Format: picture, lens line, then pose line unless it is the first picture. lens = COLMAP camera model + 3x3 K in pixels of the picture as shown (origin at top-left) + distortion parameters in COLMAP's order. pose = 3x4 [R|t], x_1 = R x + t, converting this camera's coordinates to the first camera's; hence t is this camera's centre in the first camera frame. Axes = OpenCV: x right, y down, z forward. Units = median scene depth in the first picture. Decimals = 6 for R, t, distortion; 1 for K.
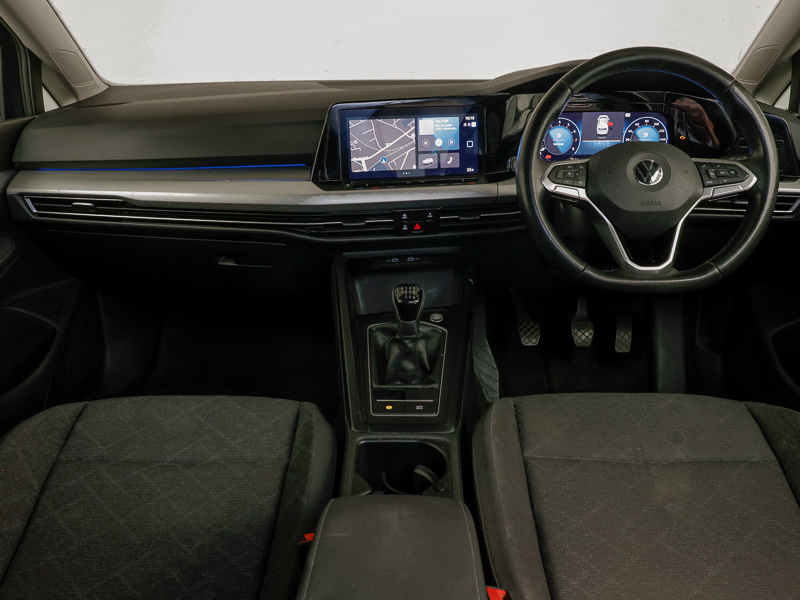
lens RADIAL K [[565.2, 0, 404.6], [0, 565.2, 300.2], [0, 0, 1]] dist [0.011315, -0.004155]
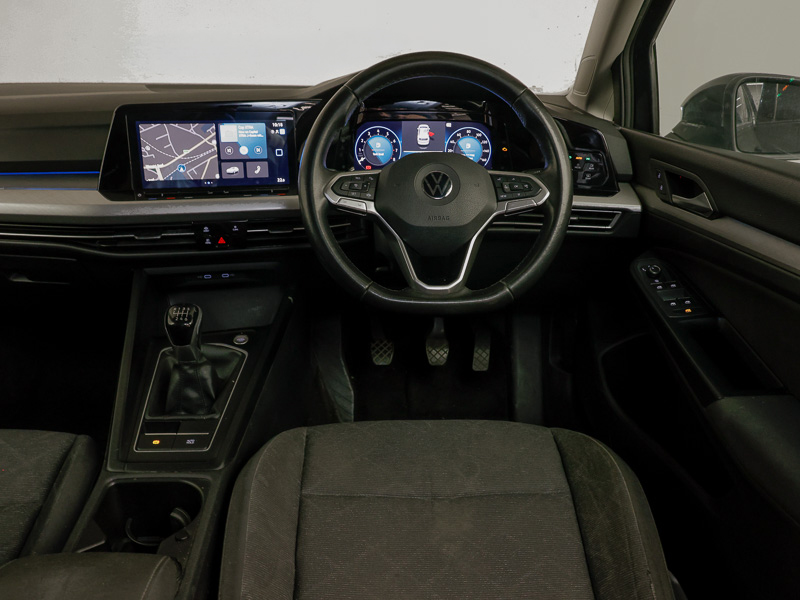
lens RADIAL K [[565.2, 0, 394.2], [0, 565.2, 301.1], [0, 0, 1]] dist [0.011315, -0.004155]
pose [[0.998085, -0.001853, 0.061833, 0.270277], [0.002898, 0.999854, -0.016821, -0.016524], [-0.061793, 0.016968, 0.997945, 0.068381]]
